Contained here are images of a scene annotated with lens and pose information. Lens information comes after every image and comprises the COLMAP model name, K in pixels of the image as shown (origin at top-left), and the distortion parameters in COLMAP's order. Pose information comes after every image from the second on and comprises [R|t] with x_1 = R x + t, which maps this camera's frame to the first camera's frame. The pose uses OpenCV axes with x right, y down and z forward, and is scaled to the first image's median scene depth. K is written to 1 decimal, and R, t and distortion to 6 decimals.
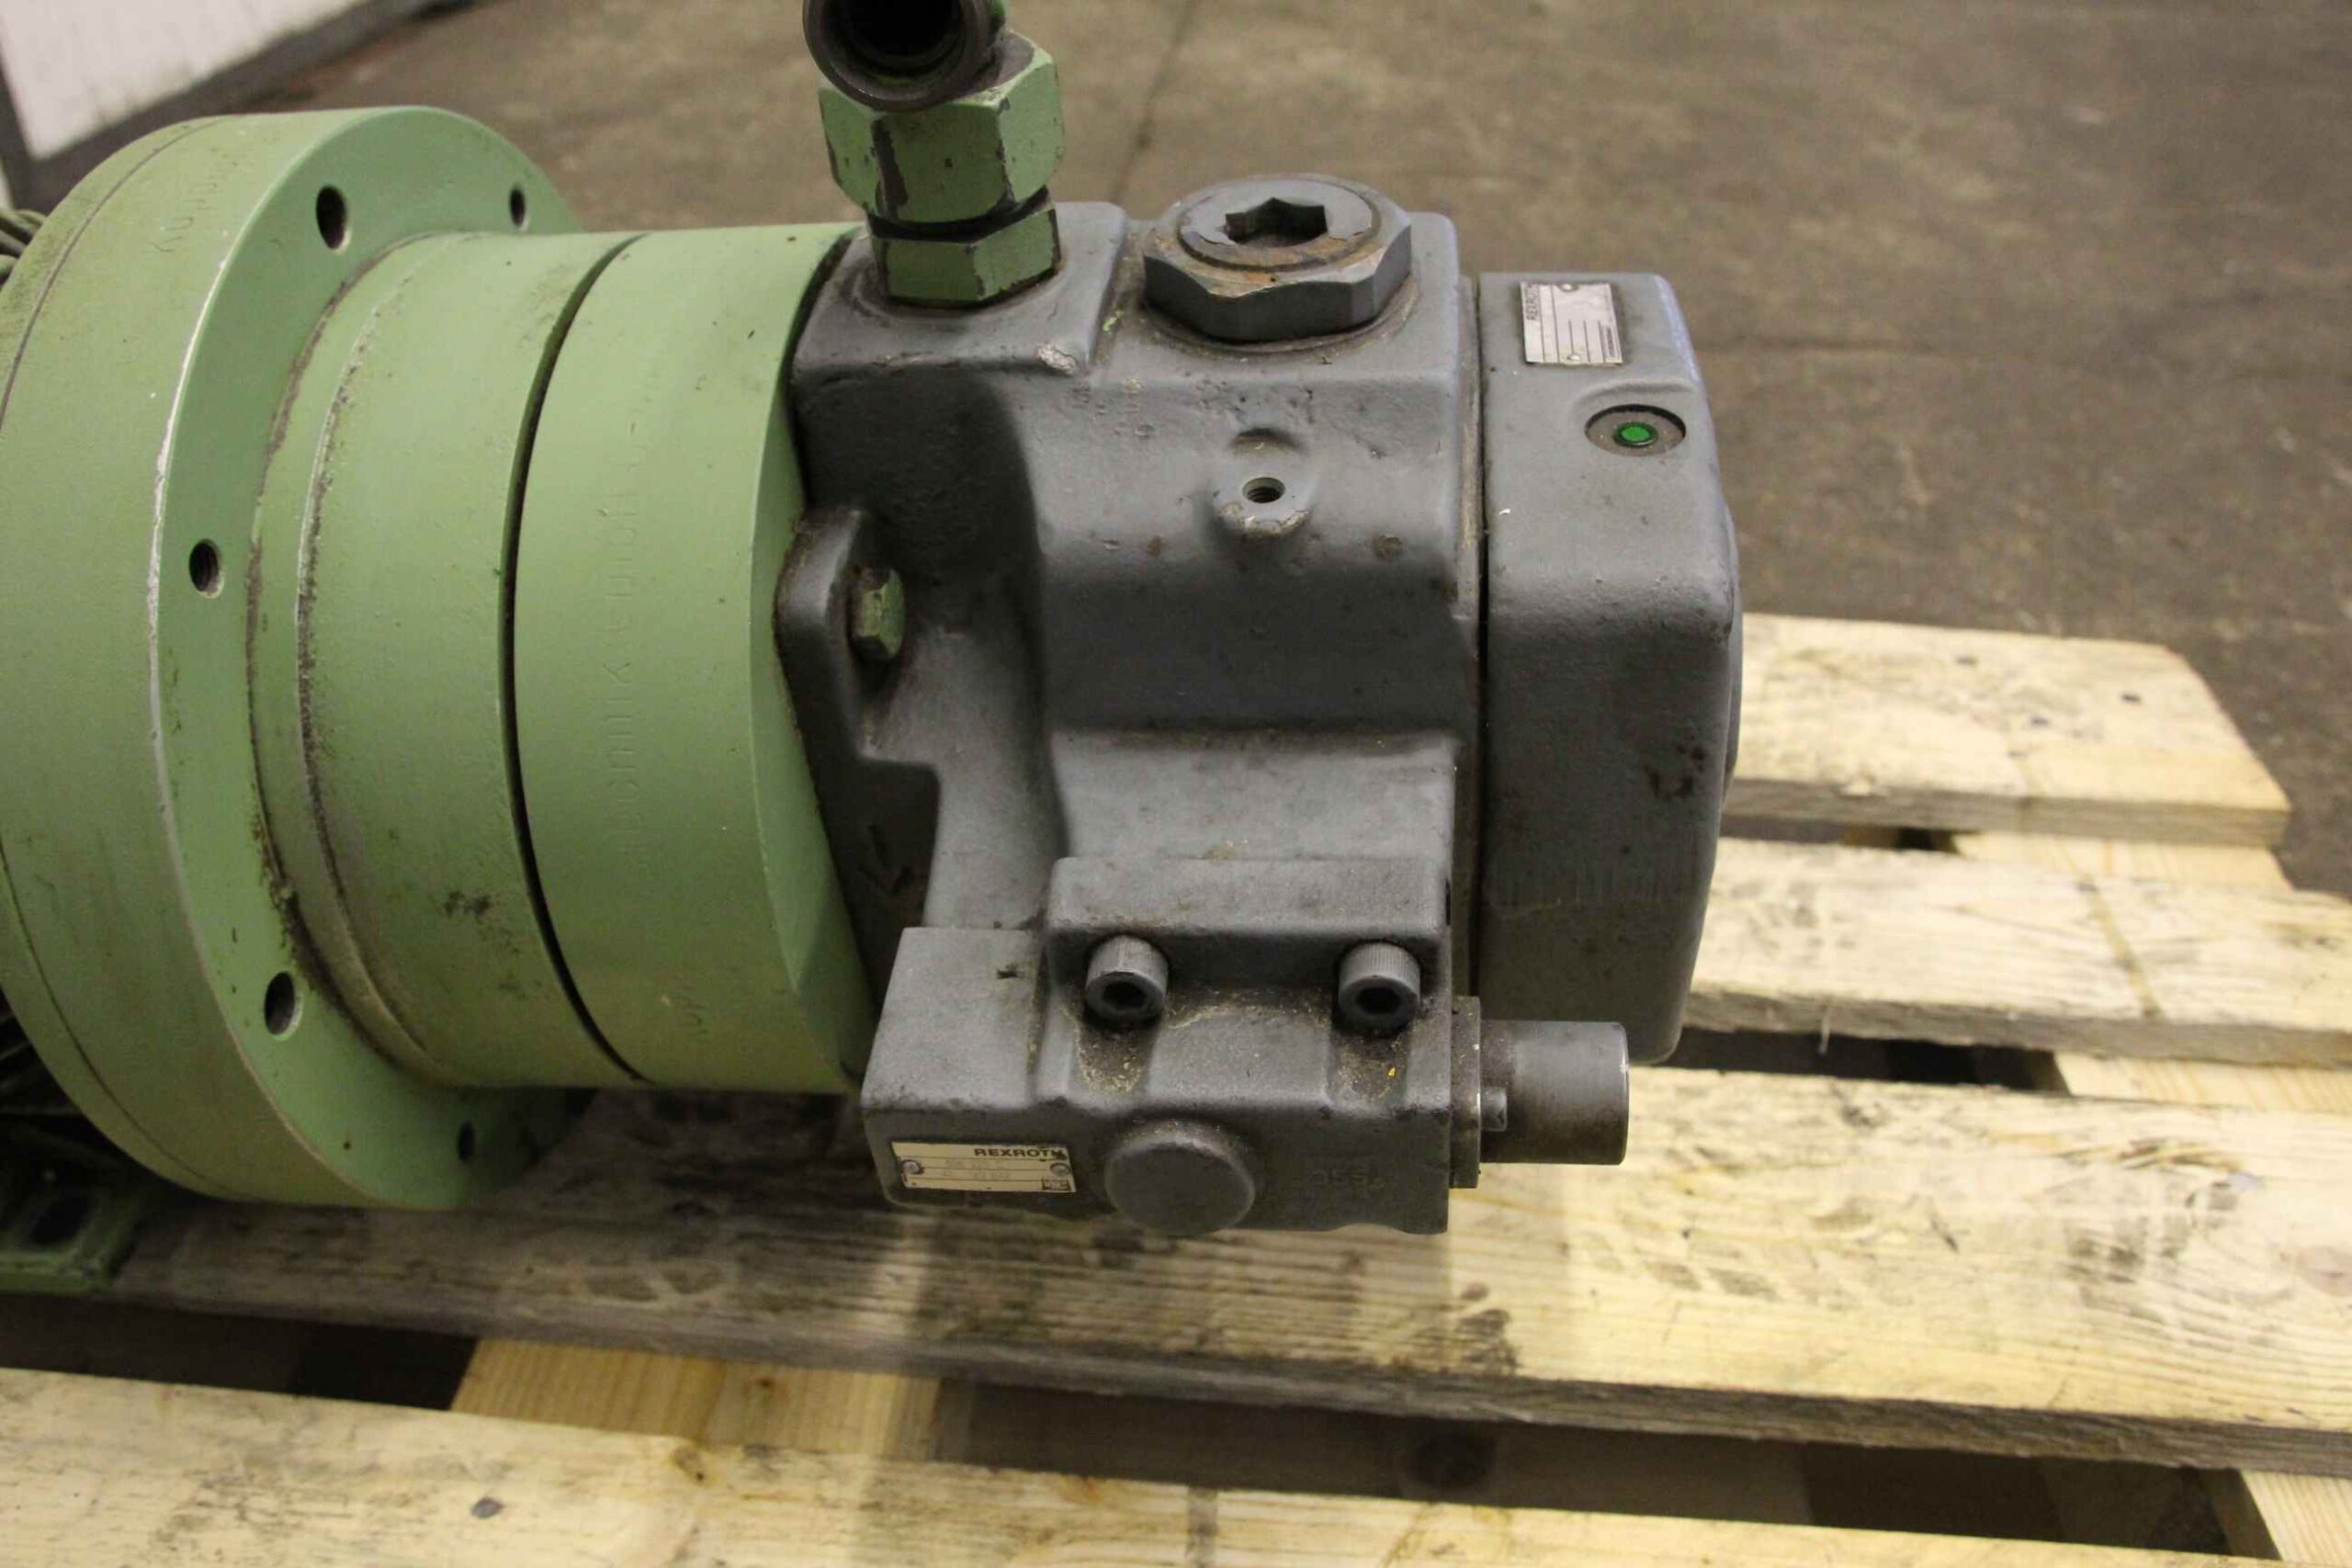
lens RADIAL K [[1954.8, 0, 1176.0], [0, 1954.8, 784.0], [0, 0, 1]] dist [-0.147034, 0.132110]
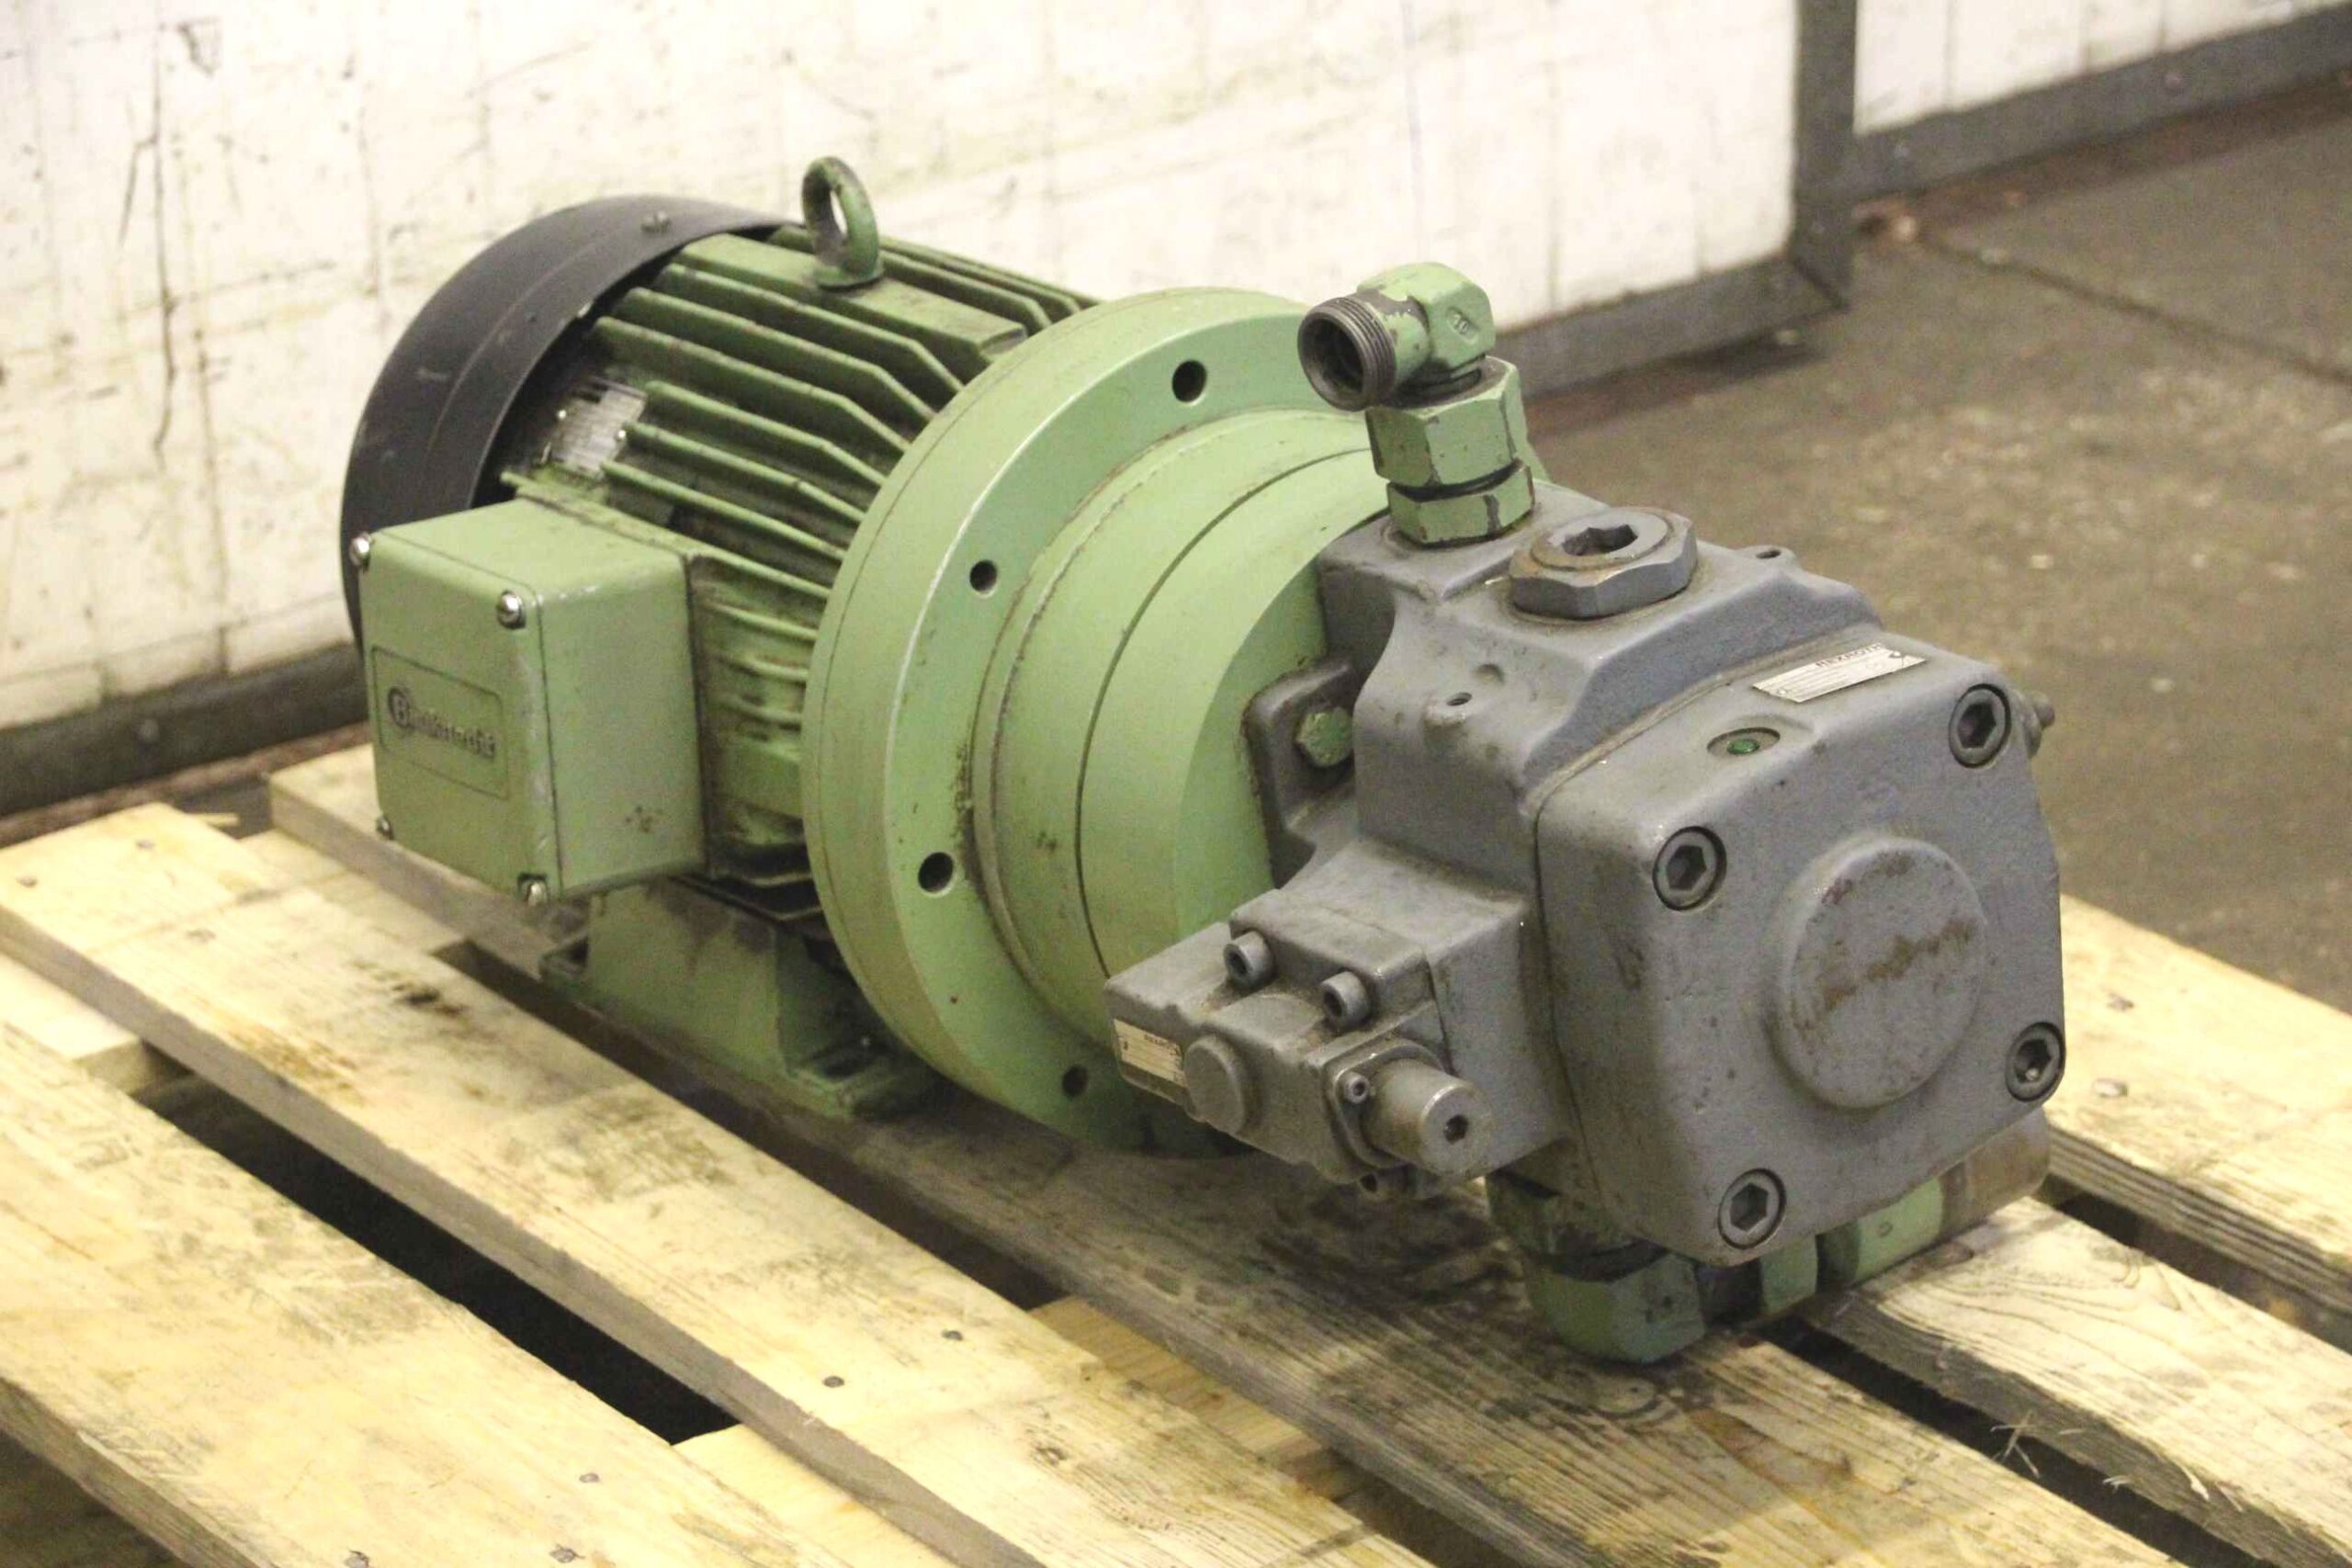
lens RADIAL K [[4301.1, 0, 1176.0], [0, 4301.1, 784.0], [0, 0, 1]] dist [0.004286, -0.056456]
pose [[0.702698, 0.270730, -0.657968, 1.849817], [-0.383589, 0.923021, -0.029876, 0.081870], [0.599229, 0.273383, 0.752453, -1.423766]]
